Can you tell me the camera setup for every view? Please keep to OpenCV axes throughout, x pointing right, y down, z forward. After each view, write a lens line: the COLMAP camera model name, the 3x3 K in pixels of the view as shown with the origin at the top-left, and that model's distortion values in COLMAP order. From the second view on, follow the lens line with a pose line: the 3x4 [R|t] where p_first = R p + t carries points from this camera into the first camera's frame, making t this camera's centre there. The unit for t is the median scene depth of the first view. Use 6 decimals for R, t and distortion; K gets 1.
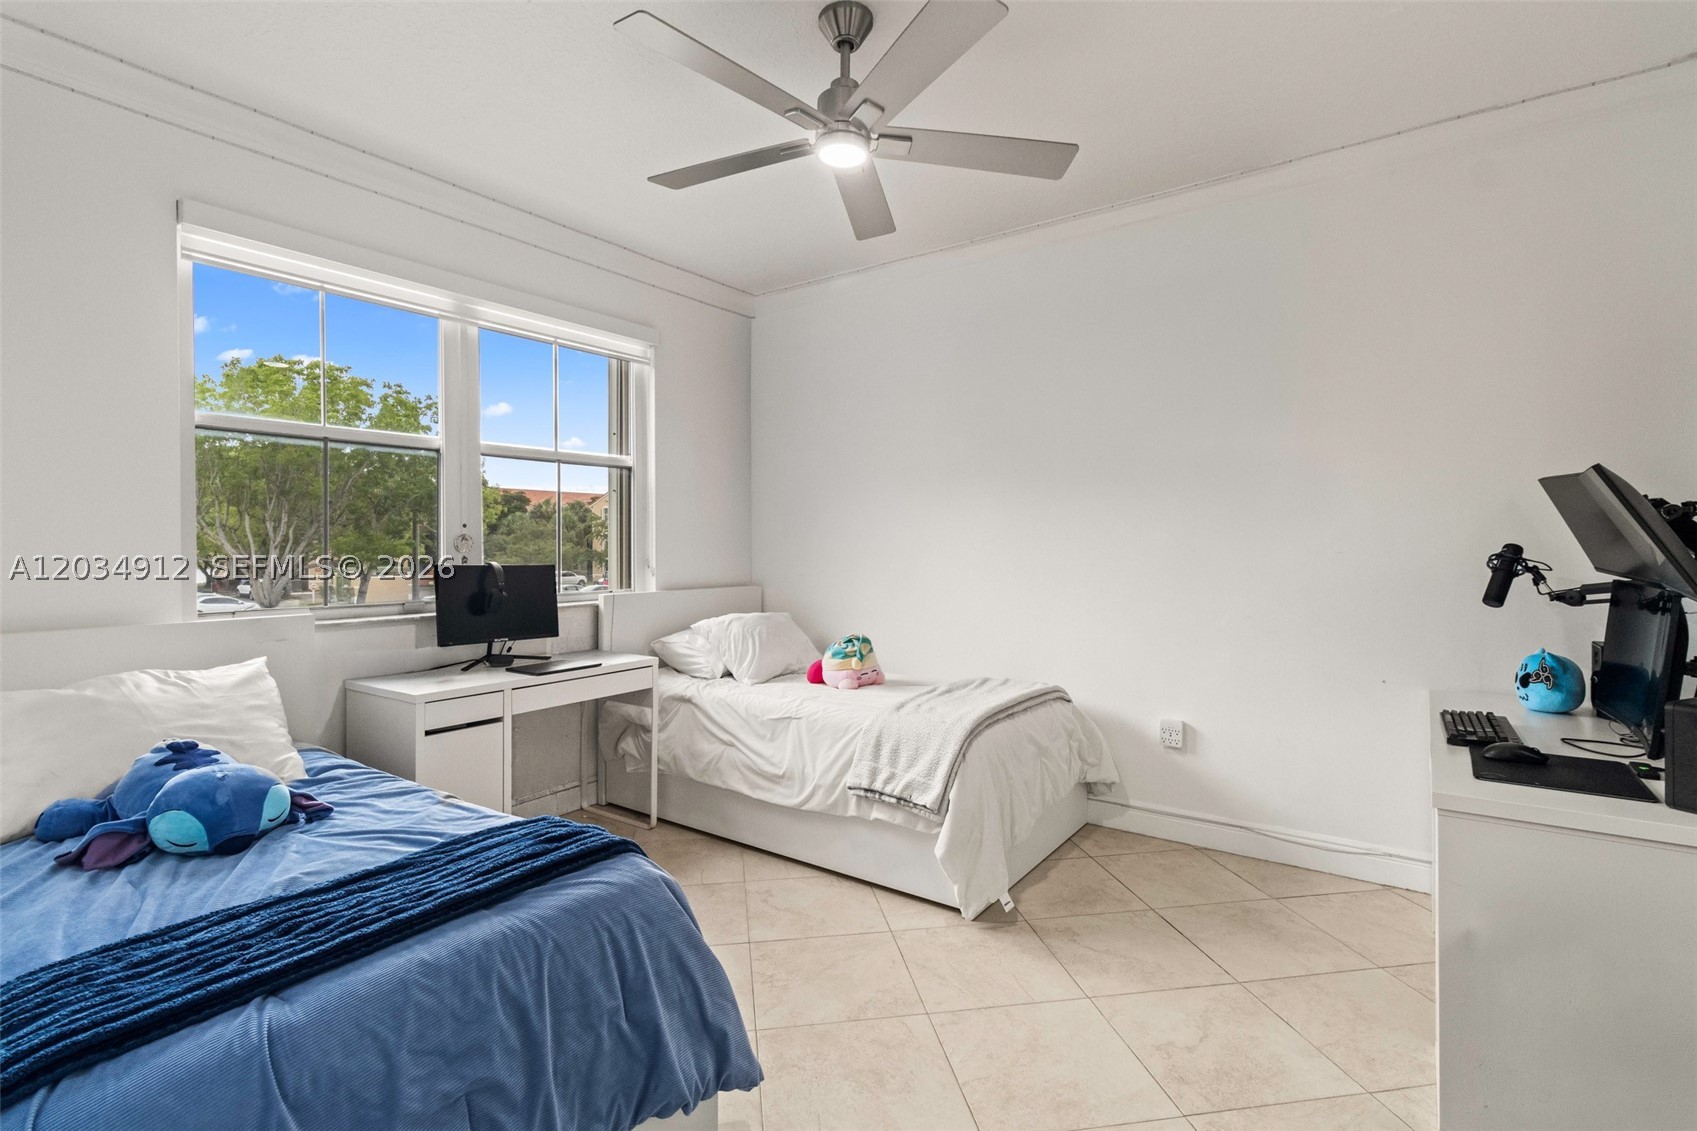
lens RADIAL K [[793.8, 0, 843.4], [0, 793.8, 549.3], [0, 0, 1]] dist [0.001174, 0.000393]
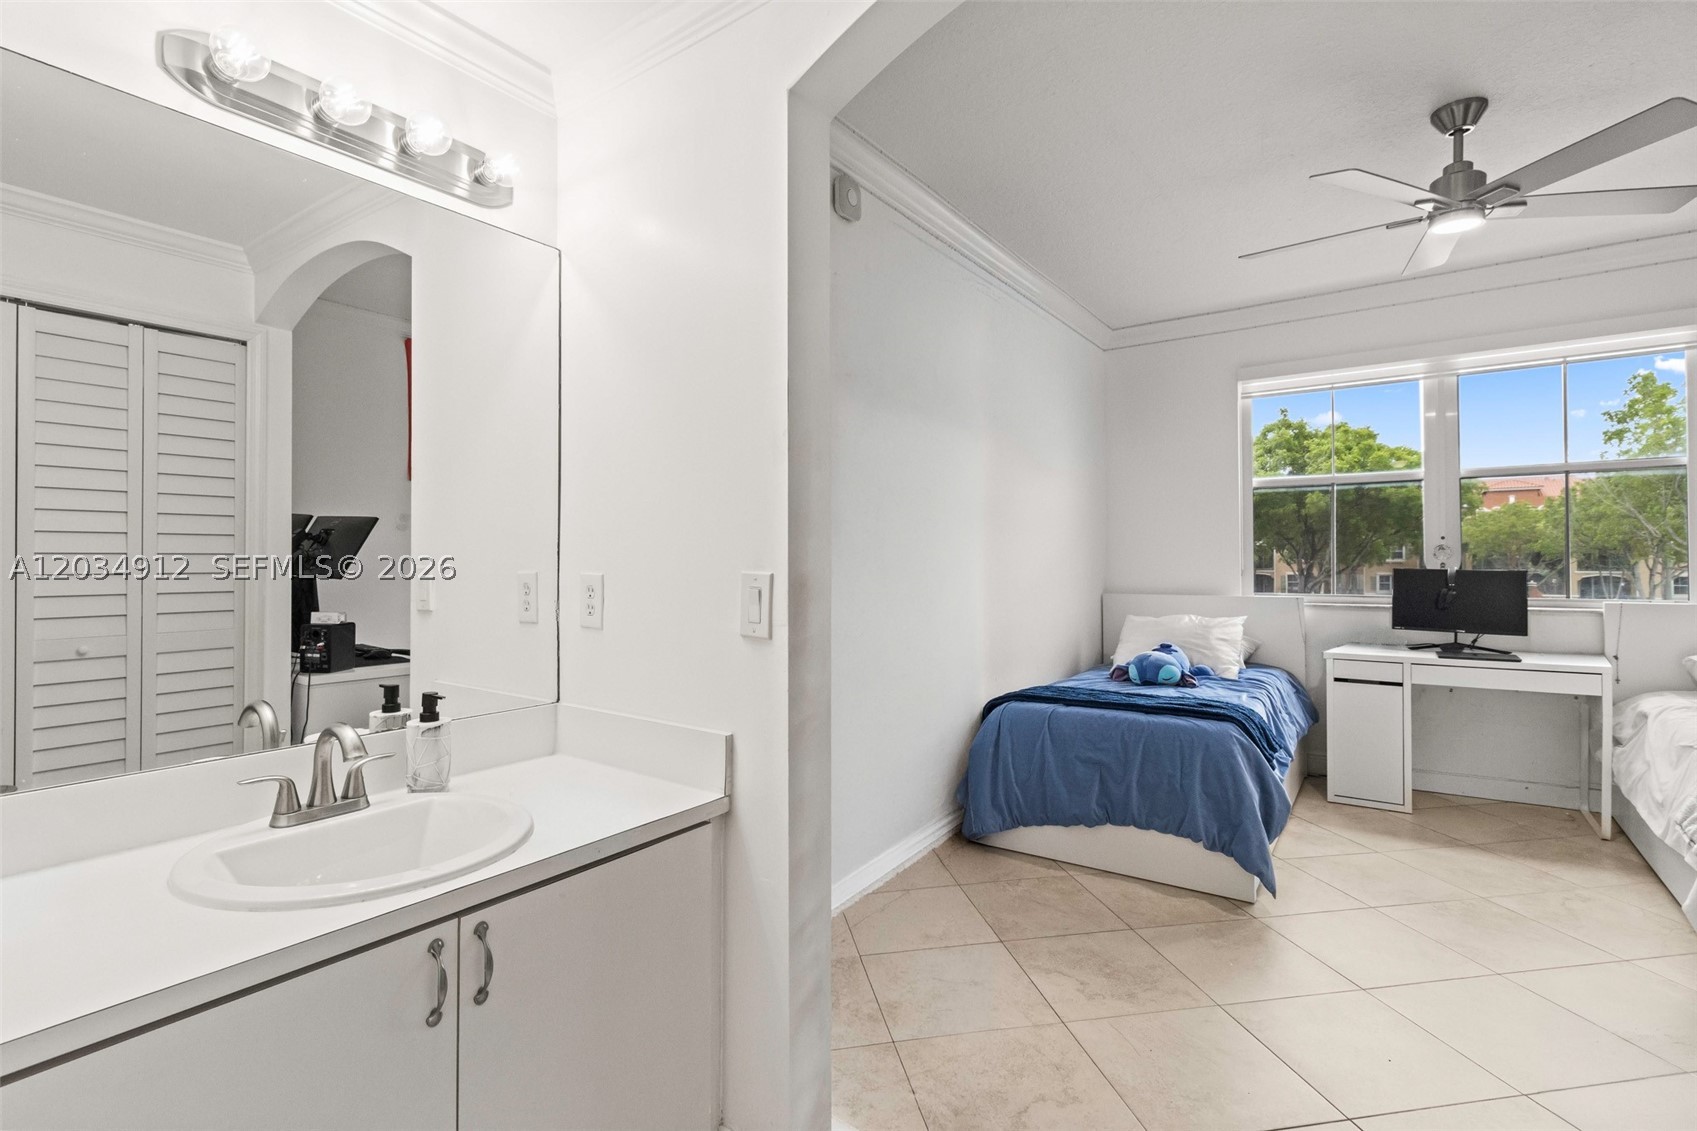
lens RADIAL K [[804.5, 0, 845.9], [0, 804.5, 553.7], [0, 0, 1]] dist [0.002247, 0.000240]
pose [[0.010100, -0.005151, -0.999936, 0.860113], [0.000377, 0.999987, -0.005147, 0.001506], [0.999949, -0.000325, 0.010102, 0.052777]]
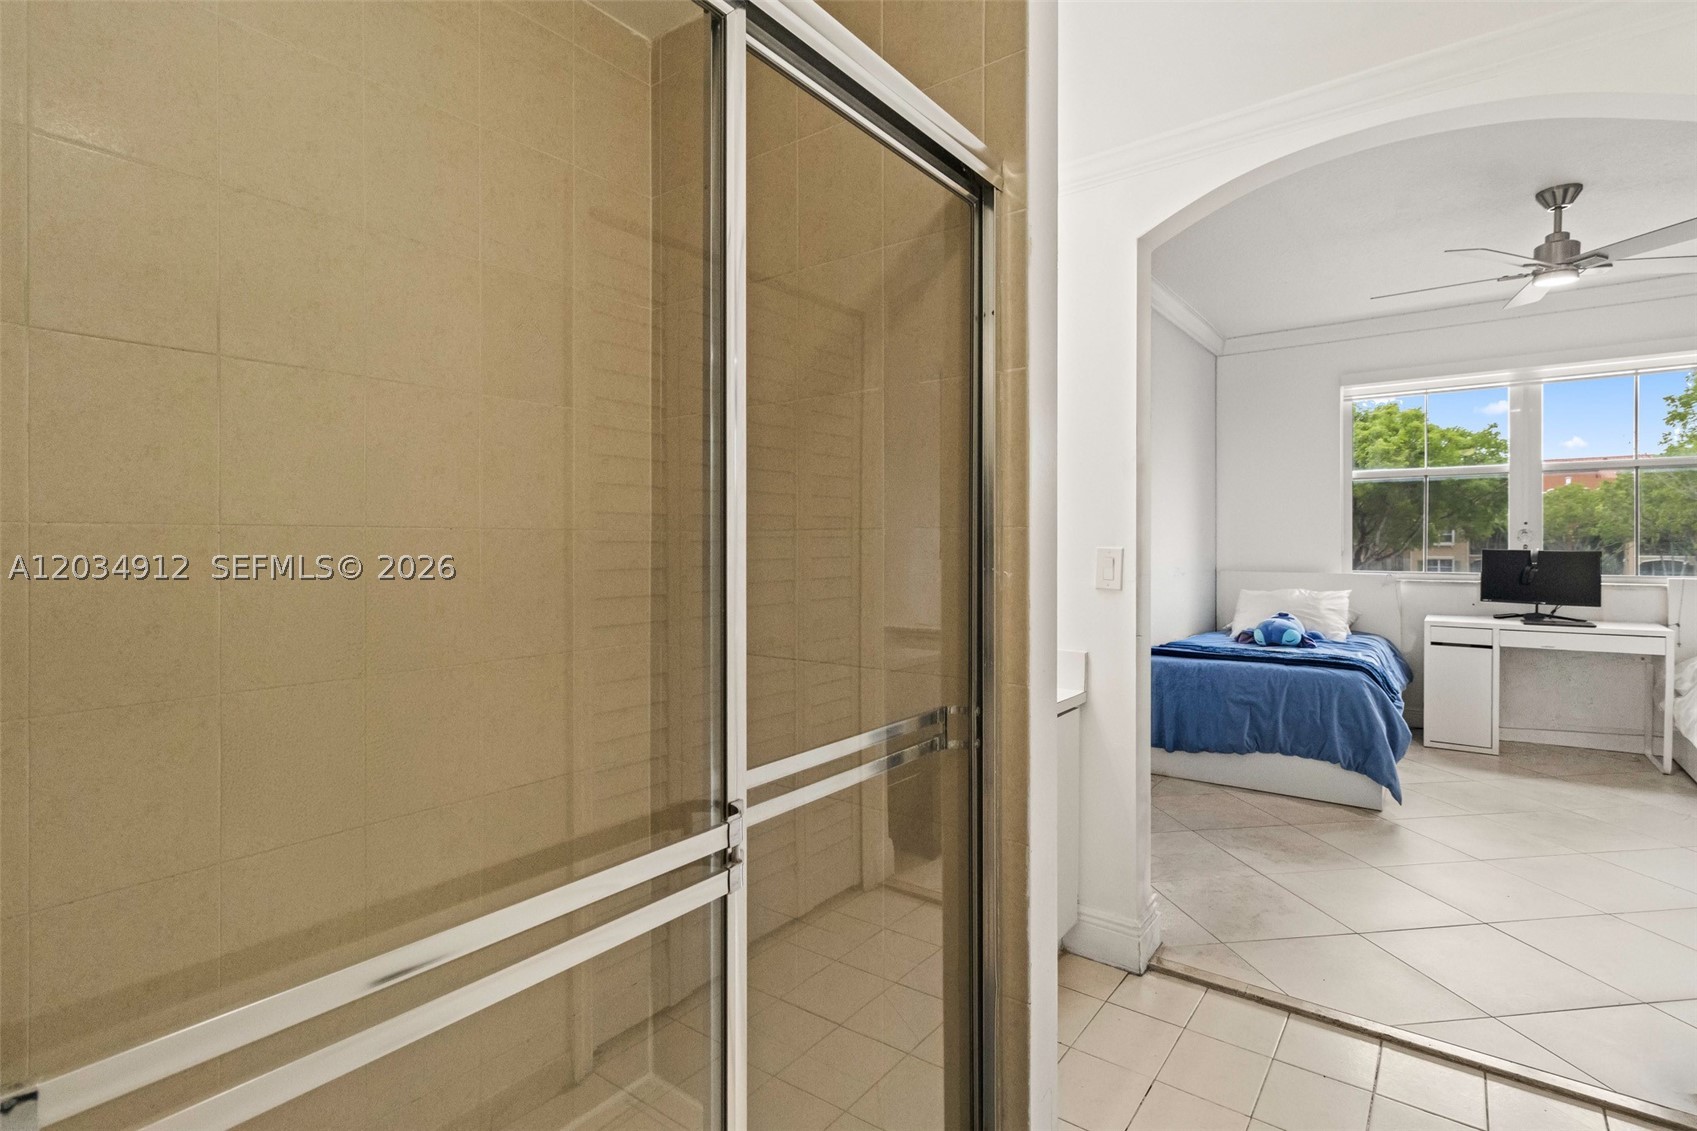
lens RADIAL K [[824.5, 0, 839.0], [0, 824.5, 545.7], [0, 0, 1]] dist [0.002066, 0.000724]
pose [[-0.020307, 0.007277, -0.999767, 1.166769], [-0.002586, 0.999970, 0.007331, 0.003777], [0.999790, 0.002734, -0.020287, -0.247720]]
